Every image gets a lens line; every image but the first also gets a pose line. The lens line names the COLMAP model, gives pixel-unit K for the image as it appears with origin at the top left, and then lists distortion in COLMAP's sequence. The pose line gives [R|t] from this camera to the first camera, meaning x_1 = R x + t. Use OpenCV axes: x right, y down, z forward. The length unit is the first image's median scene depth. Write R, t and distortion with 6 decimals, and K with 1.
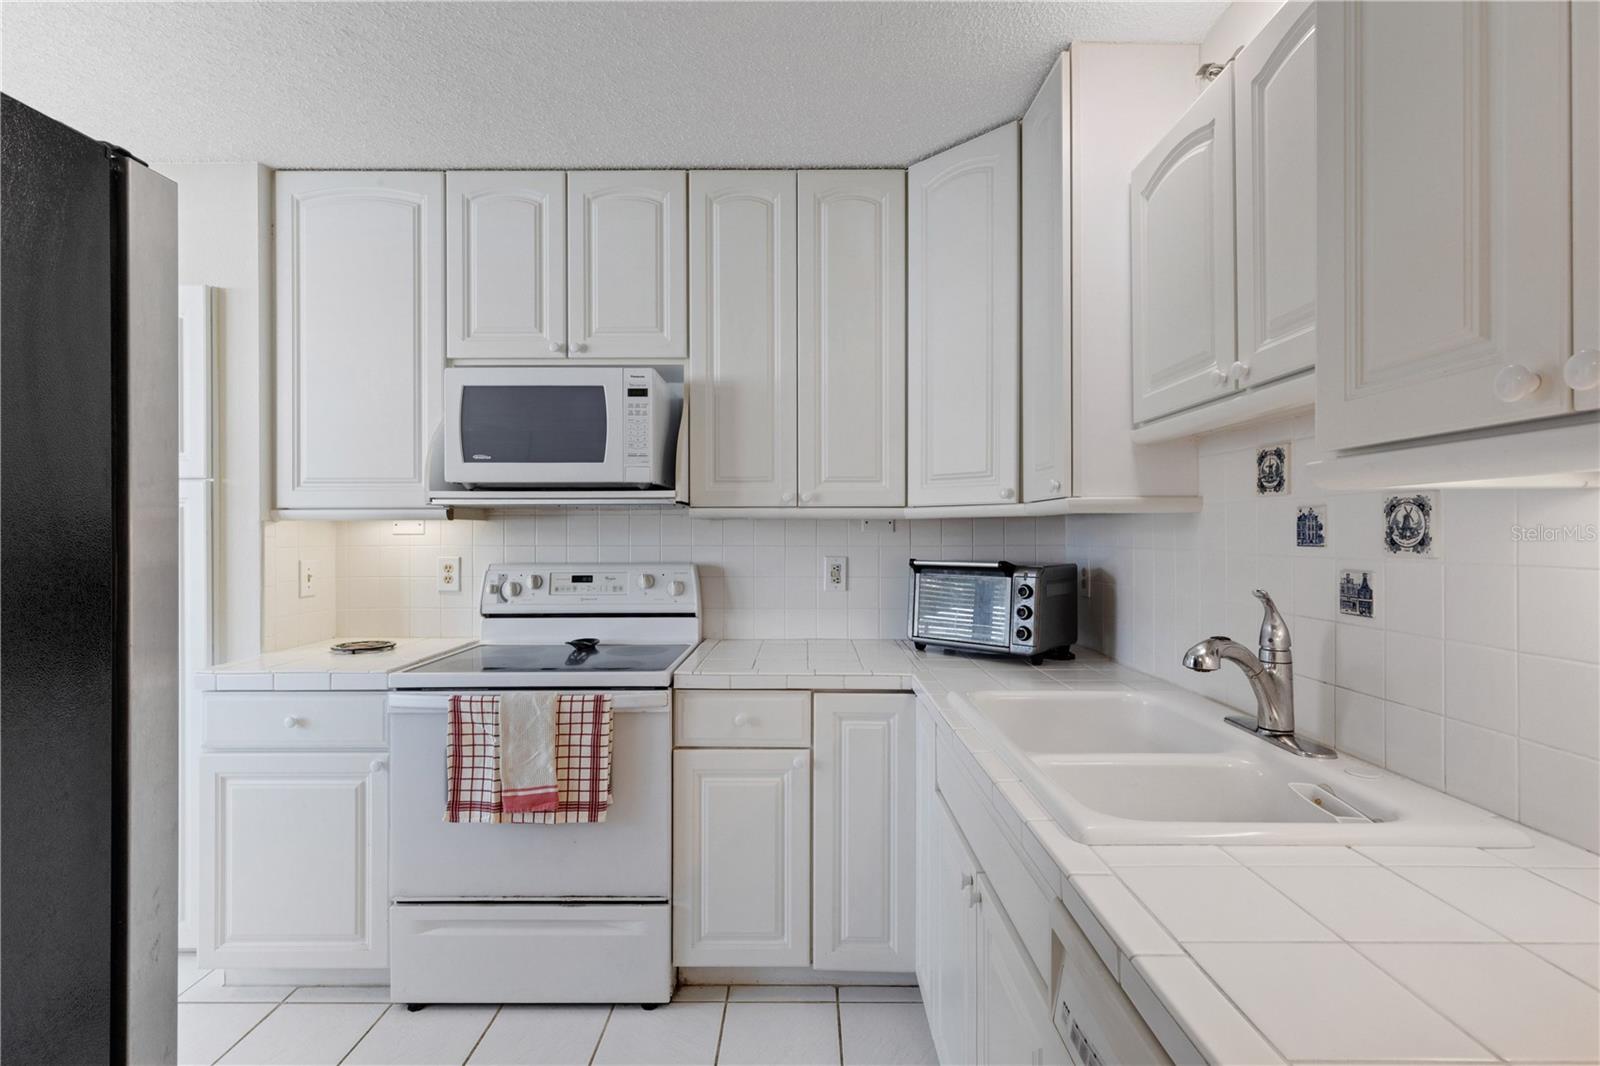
lens RADIAL K [[746.9, 0, 802.6], [0, 746.9, 531.4], [0, 0, 1]] dist [0.012804, -0.001986]
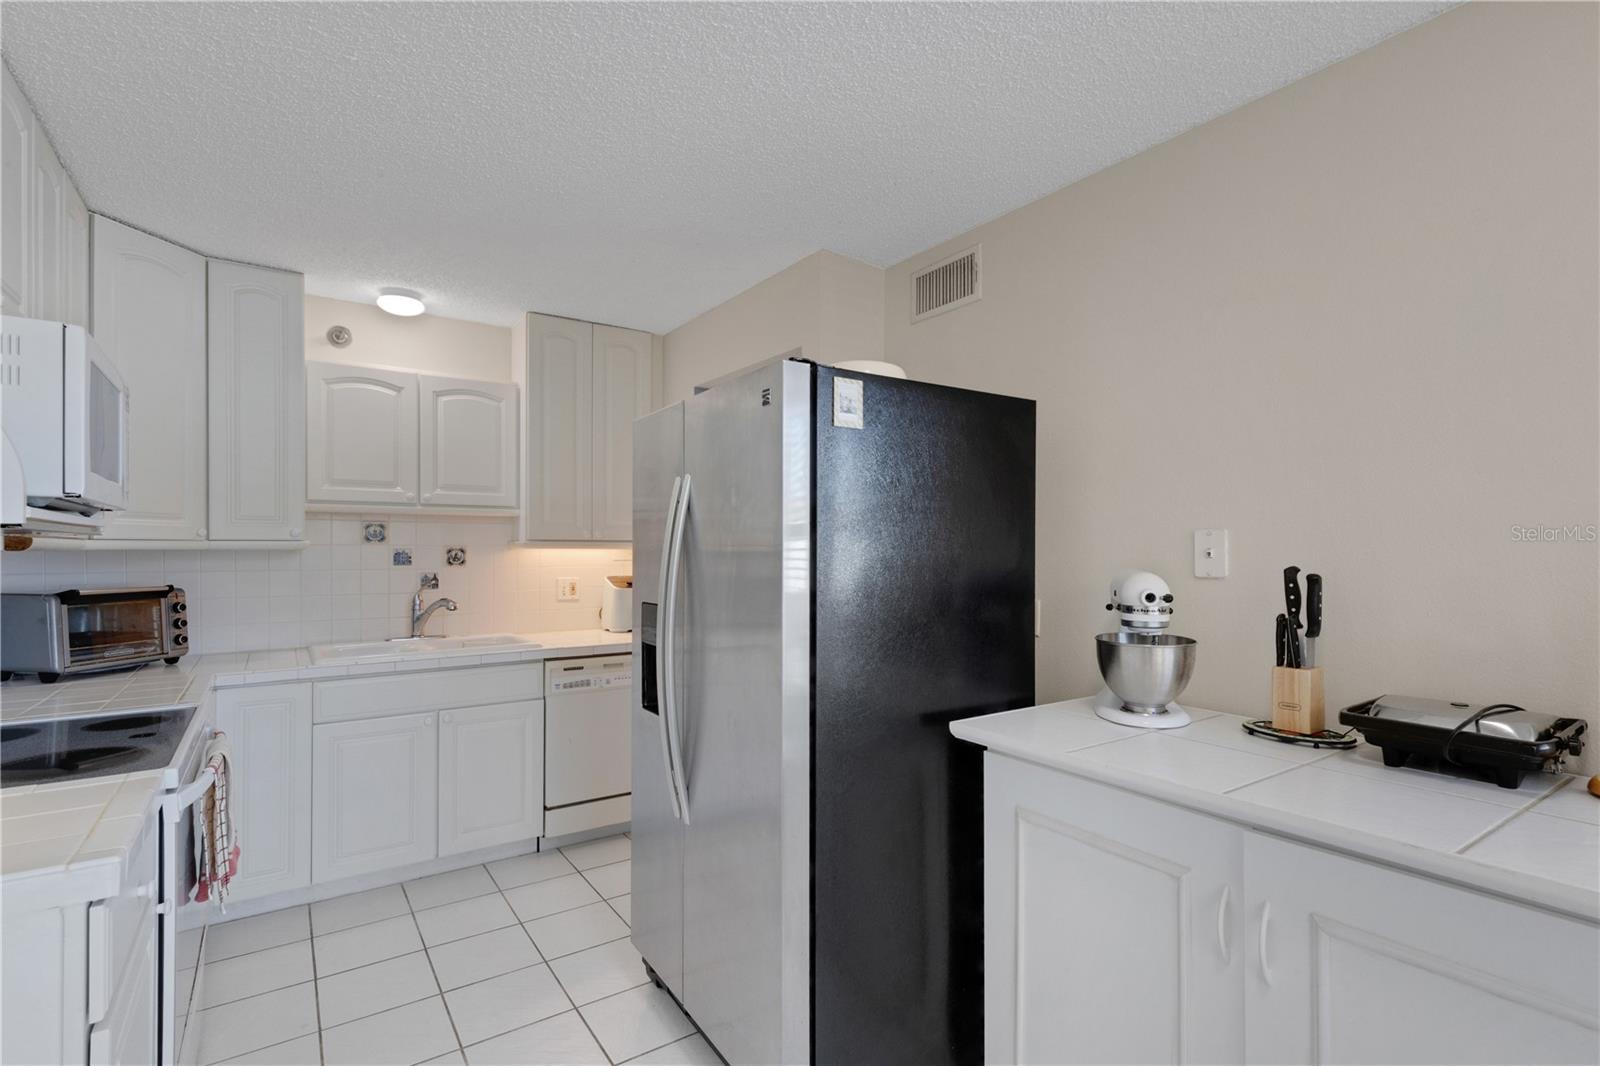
lens RADIAL K [[746.9, 0, 810.1], [0, 746.9, 548.7], [0, 0, 1]] dist [0.012804, -0.001986]
pose [[-0.583848, 0.002114, 0.811860, -1.518033], [-0.000933, 0.999994, -0.003275, -0.019802], [-0.811862, -0.002670, -0.583843, 0.952174]]
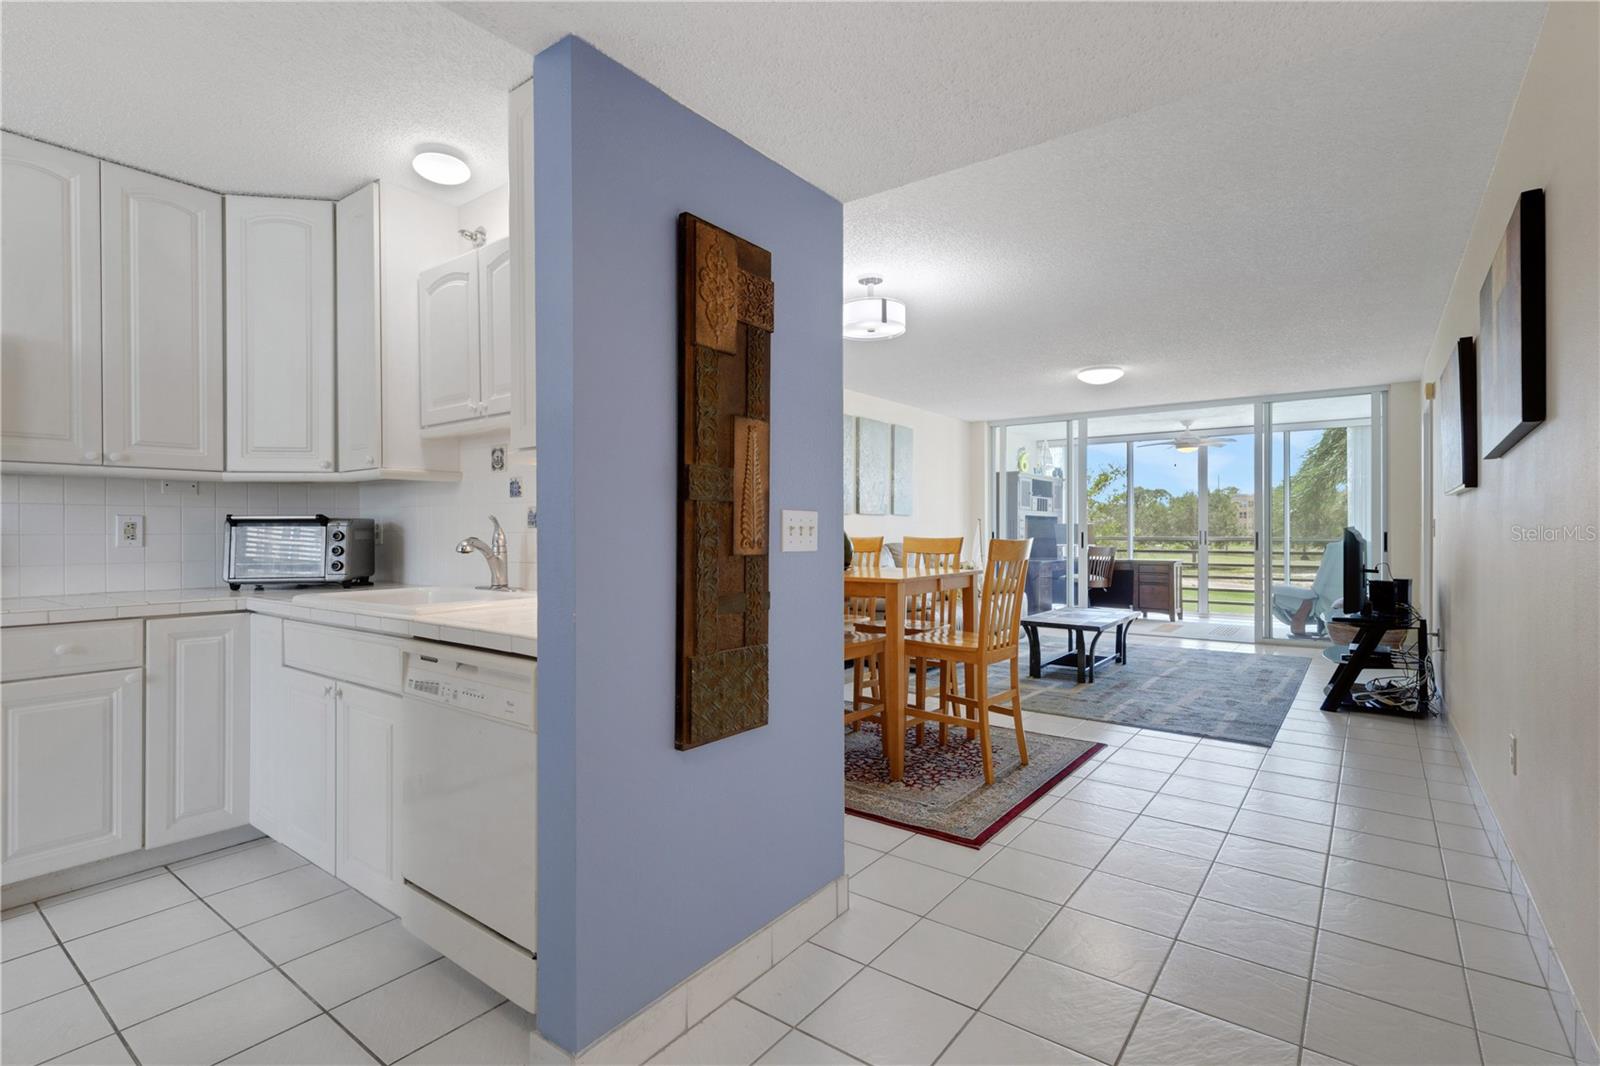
lens RADIAL K [[746.9, 0, 804.6], [0, 746.9, 526.8], [0, 0, 1]] dist [0.012804, -0.001986]
pose [[0.593956, 0.000780, 0.804497, -0.339263], [0.003187, 0.999989, -0.003323, 0.076539], [-0.804491, 0.004538, 0.593948, -0.578848]]
